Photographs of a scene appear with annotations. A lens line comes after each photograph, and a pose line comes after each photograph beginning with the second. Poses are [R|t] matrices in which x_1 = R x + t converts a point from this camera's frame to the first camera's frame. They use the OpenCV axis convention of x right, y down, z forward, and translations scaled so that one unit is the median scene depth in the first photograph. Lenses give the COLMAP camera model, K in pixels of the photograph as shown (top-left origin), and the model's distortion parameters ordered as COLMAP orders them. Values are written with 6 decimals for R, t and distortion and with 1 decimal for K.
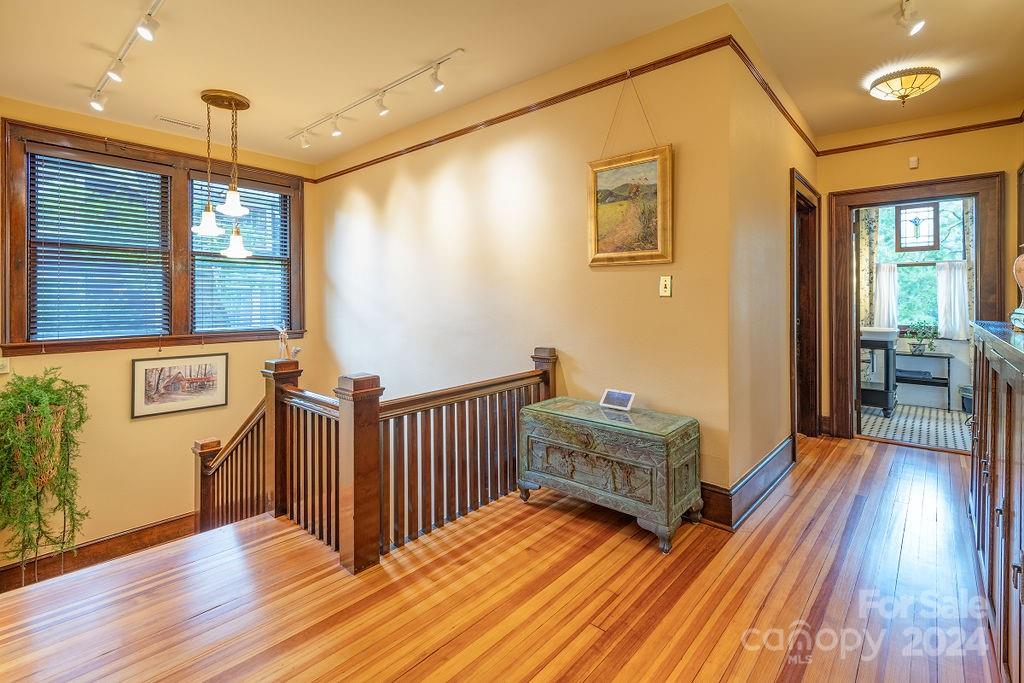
lens RADIAL K [[469.8, 0, 518.2], [0, 469.8, 295.9], [0, 0, 1]] dist [0.000457, 0.000359]
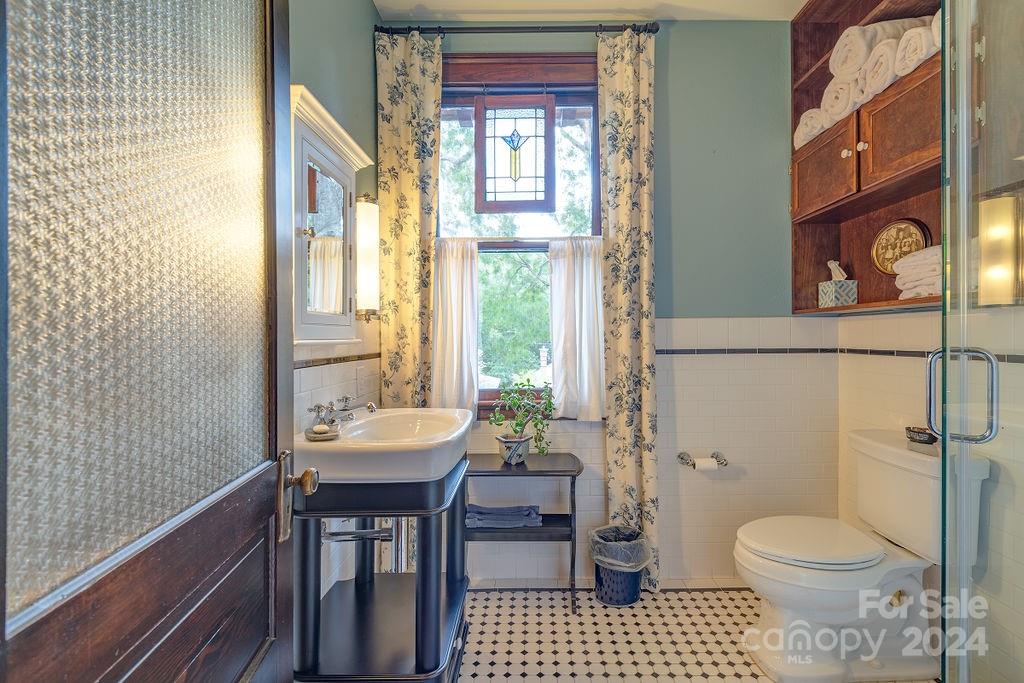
lens RADIAL K [[469.8, 0, 516.0], [0, 469.8, 333.7], [0, 0, 1]] dist [0.000457, 0.000359]
pose [[0.772992, -0.003543, 0.634406, 0.590072], [-0.002101, 0.999965, 0.008145, 0.009902], [-0.634412, -0.007629, 0.772957, 0.683343]]
